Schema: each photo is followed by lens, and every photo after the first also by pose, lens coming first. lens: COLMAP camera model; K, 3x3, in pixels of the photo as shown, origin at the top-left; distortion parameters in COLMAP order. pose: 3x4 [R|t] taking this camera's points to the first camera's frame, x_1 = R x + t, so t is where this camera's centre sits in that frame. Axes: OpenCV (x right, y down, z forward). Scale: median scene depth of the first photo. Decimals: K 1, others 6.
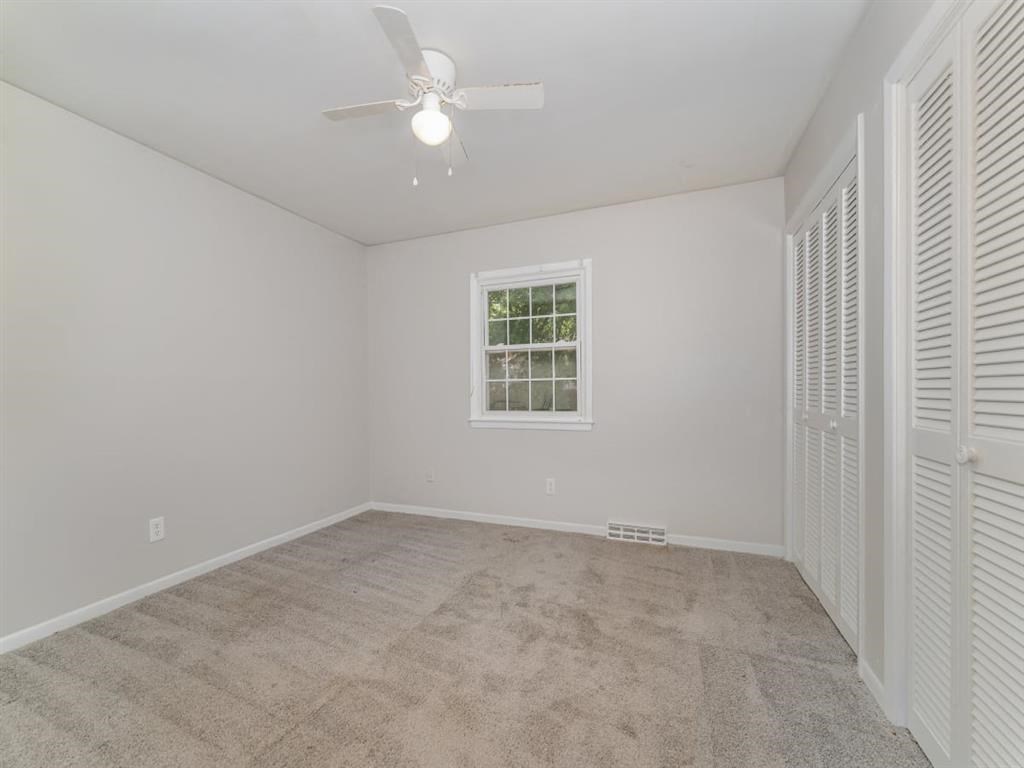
lens RADIAL K [[422.8, 0, 502.1], [0, 422.8, 391.5], [0, 0, 1]] dist [-0.003422, -0.000291]
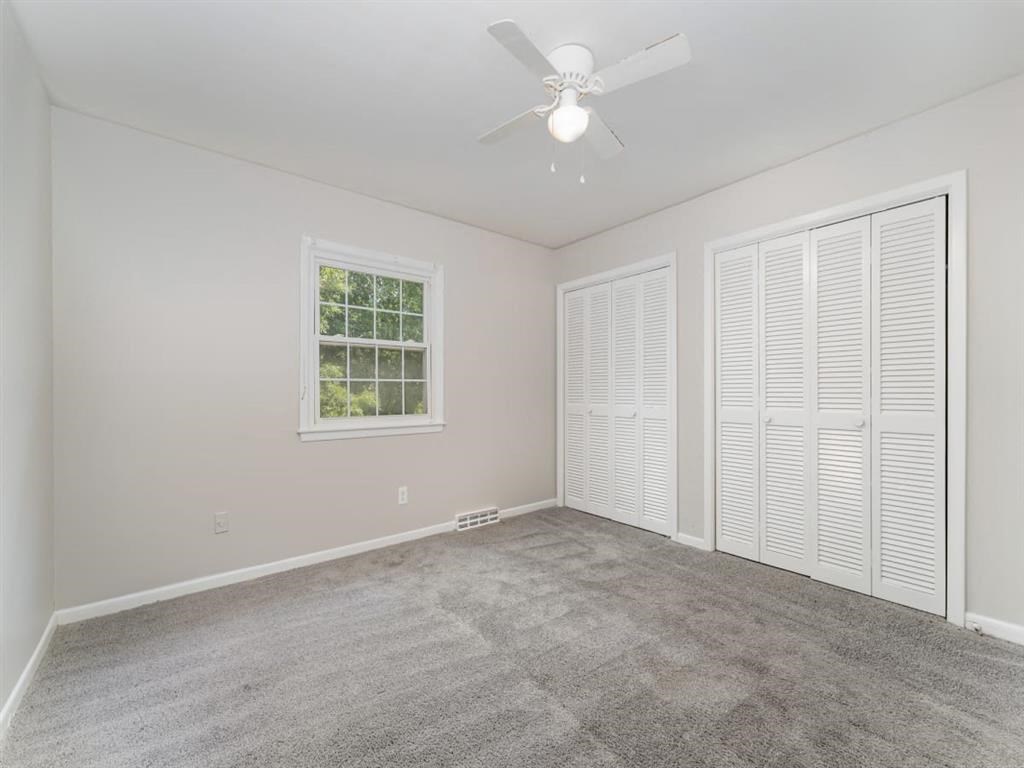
lens RADIAL K [[422.8, 0, 504.2], [0, 422.8, 387.2], [0, 0, 1]] dist [-0.003422, -0.000291]
pose [[0.493502, 0.014432, 0.869625, -0.611682], [-0.003897, 0.999889, -0.014382, -0.001775], [-0.869736, 0.003709, 0.493504, 0.358473]]
